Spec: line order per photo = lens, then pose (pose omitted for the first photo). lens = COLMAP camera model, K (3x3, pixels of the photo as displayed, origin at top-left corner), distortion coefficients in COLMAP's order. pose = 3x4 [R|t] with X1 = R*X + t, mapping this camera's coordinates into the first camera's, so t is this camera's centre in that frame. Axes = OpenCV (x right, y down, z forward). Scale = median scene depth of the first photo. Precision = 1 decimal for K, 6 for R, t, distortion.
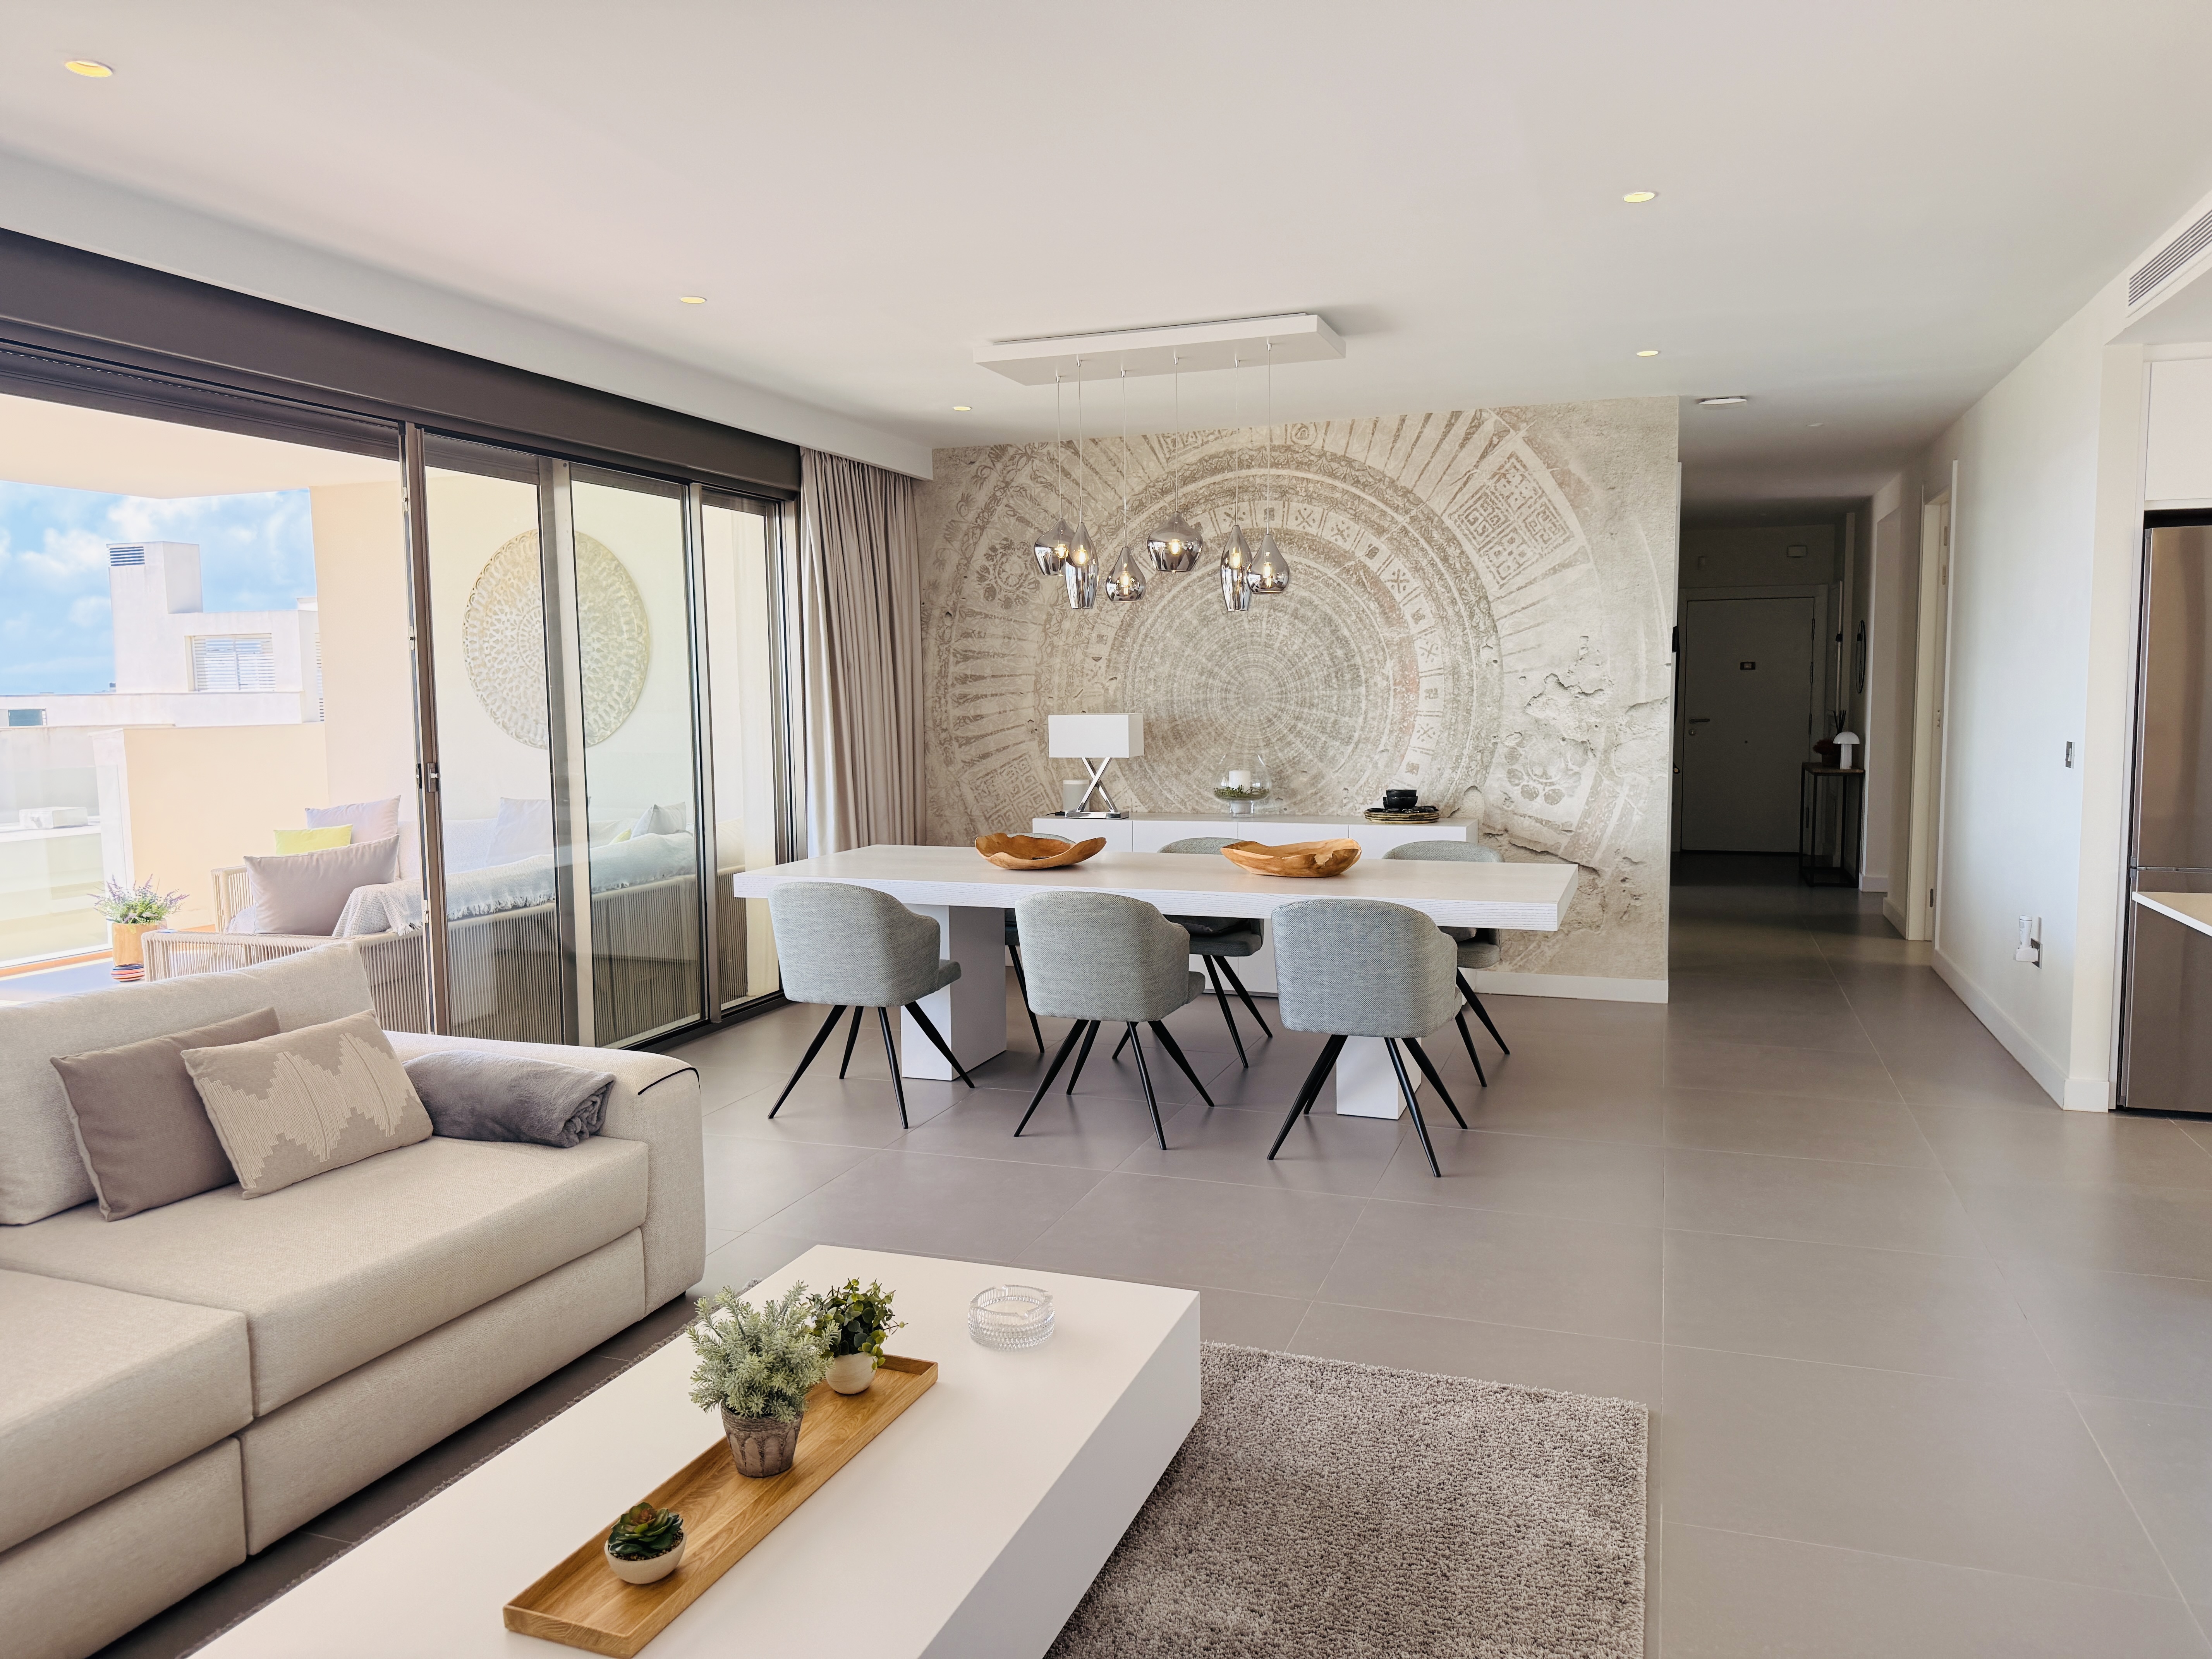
lens RADIAL K [[1547.8, 0, 1106.0], [0, 1547.8, 829.5], [0, 0, 1]] dist [0.004173, 0.002554]
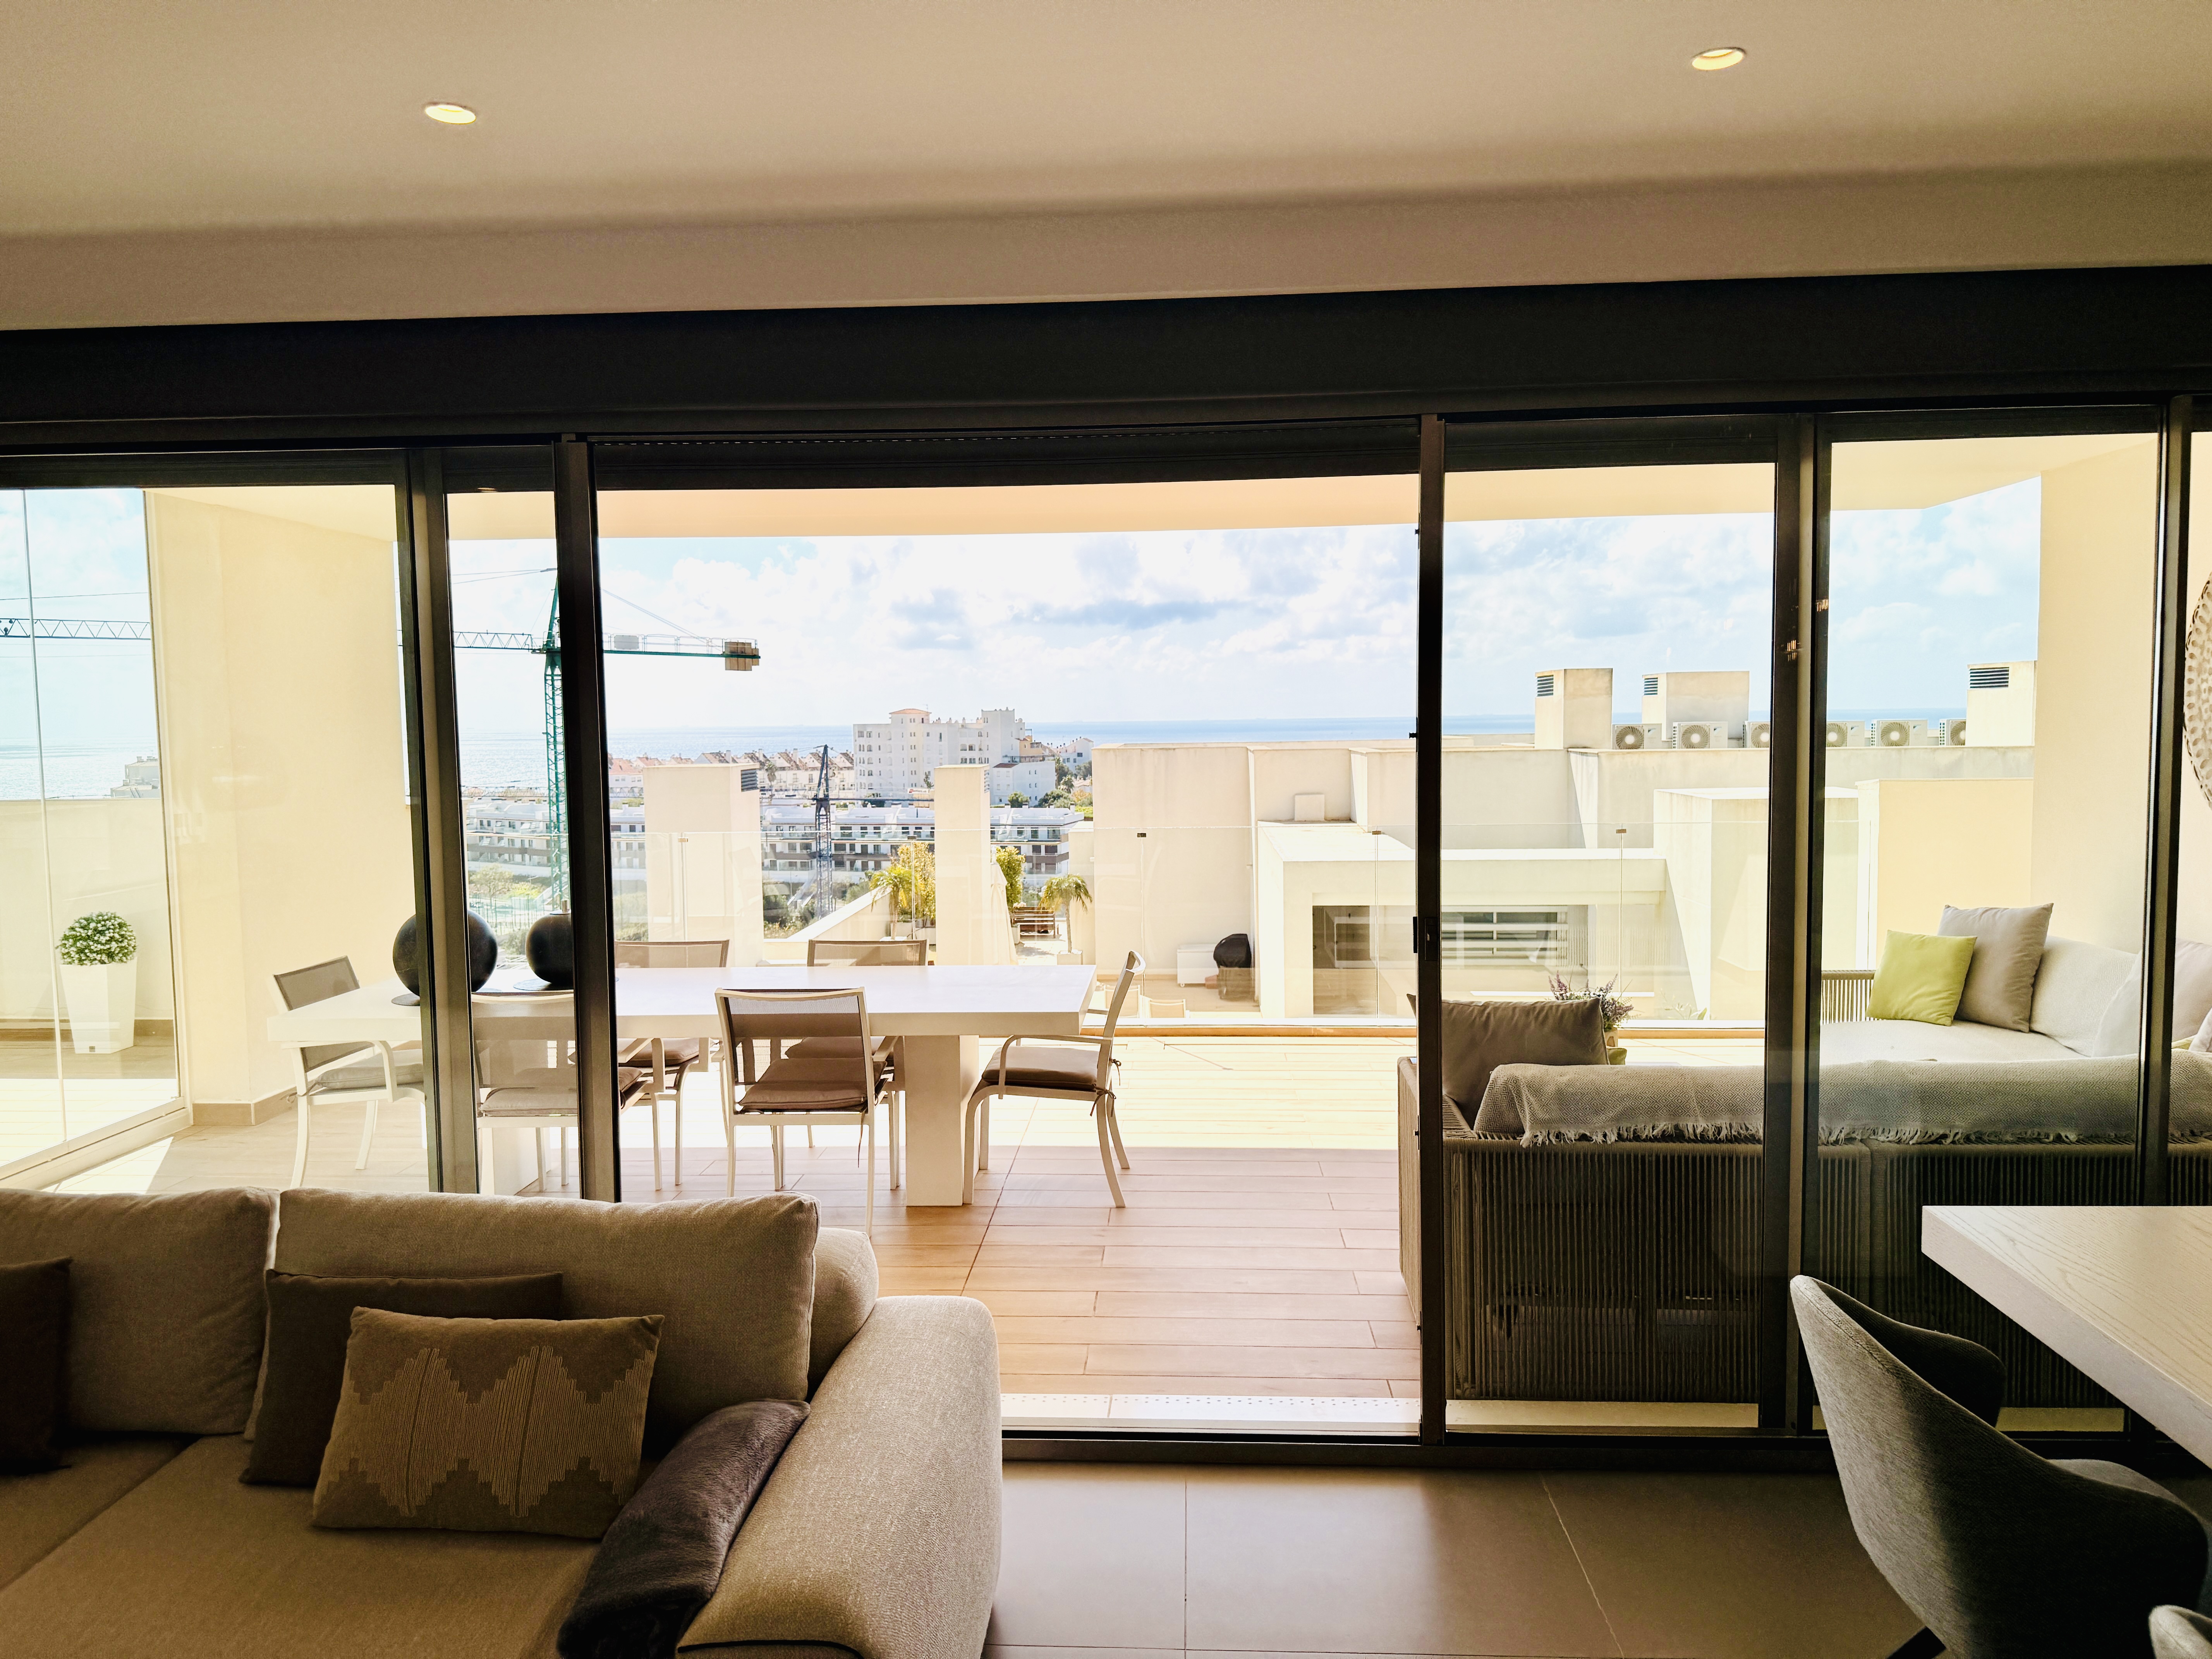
lens RADIAL K [[1506.1, 0, 1106.0], [0, 1506.1, 829.5], [0, 0, 1]] dist [-0.001758, -0.000321]
pose [[0.283071, 0.067704, -0.956706, 0.134634], [-0.077675, 0.995847, 0.047491, -0.093334], [0.955948, 0.060868, 0.287154, 0.623481]]
